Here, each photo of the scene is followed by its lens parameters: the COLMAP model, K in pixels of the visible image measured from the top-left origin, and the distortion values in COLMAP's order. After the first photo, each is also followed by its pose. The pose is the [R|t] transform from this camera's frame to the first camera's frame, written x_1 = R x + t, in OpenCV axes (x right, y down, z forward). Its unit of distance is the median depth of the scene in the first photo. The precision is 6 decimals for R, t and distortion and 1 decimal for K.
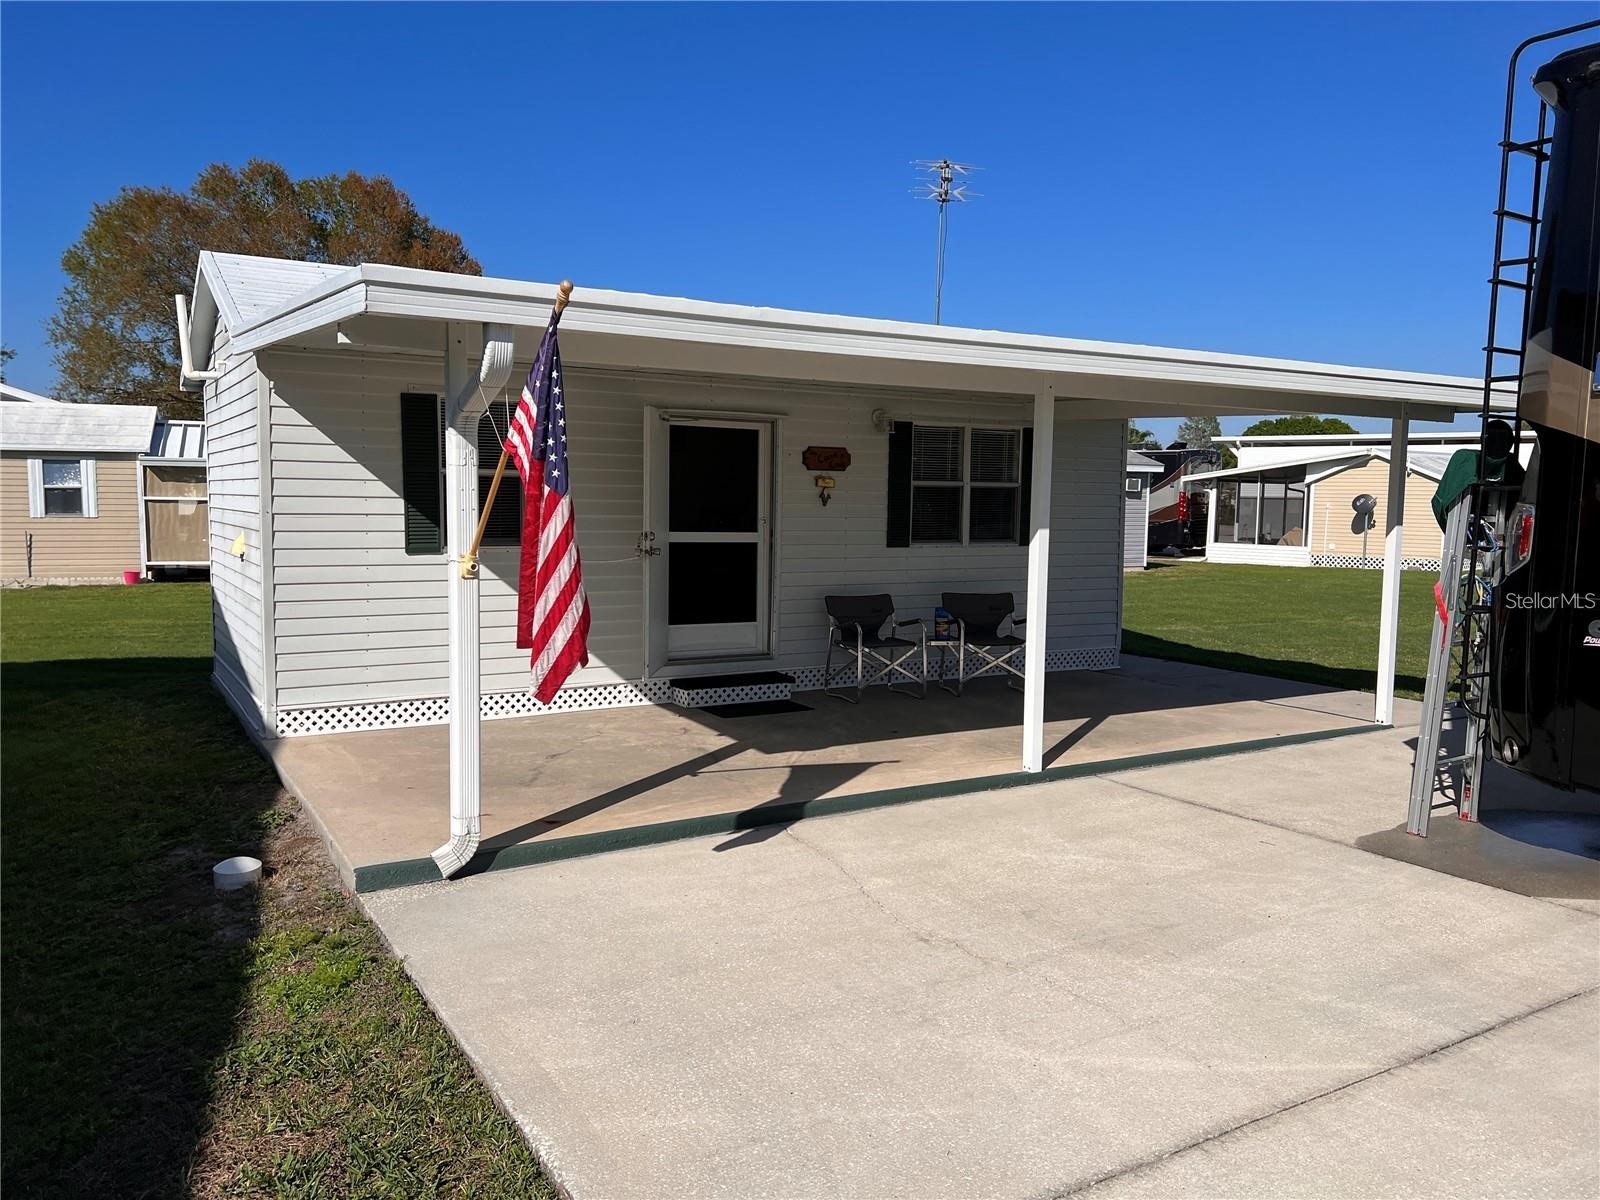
lens RADIAL K [[1206.9, 0, 798.5], [0, 1206.9, 608.6], [0, 0, 1]] dist [0.061176, -0.101896]
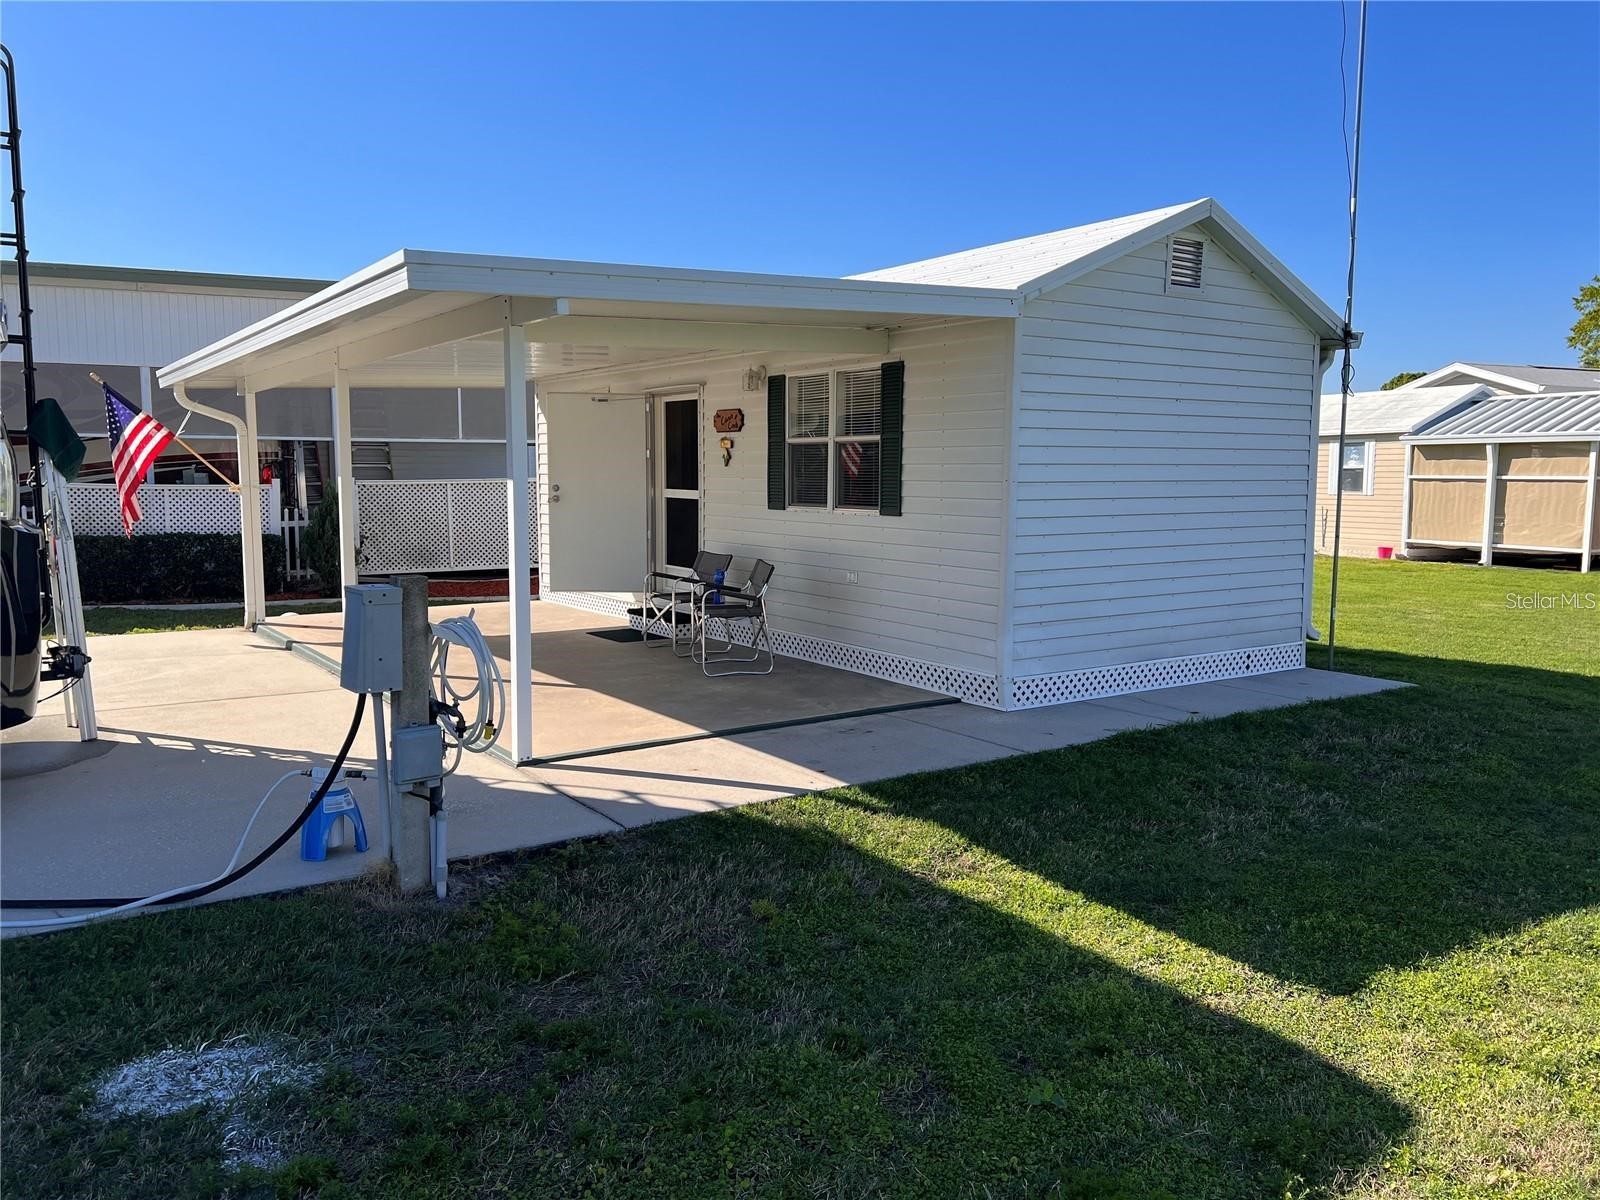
lens RADIAL K [[1206.9, 0, 798.5], [0, 1206.9, 608.6], [0, 0, 1]] dist [0.061176, -0.101896]
pose [[0.054522, 0.100531, -0.993439, 1.004104], [-0.094792, 0.990946, 0.095076, -0.064408], [0.994003, 0.088987, 0.063558, 0.945141]]
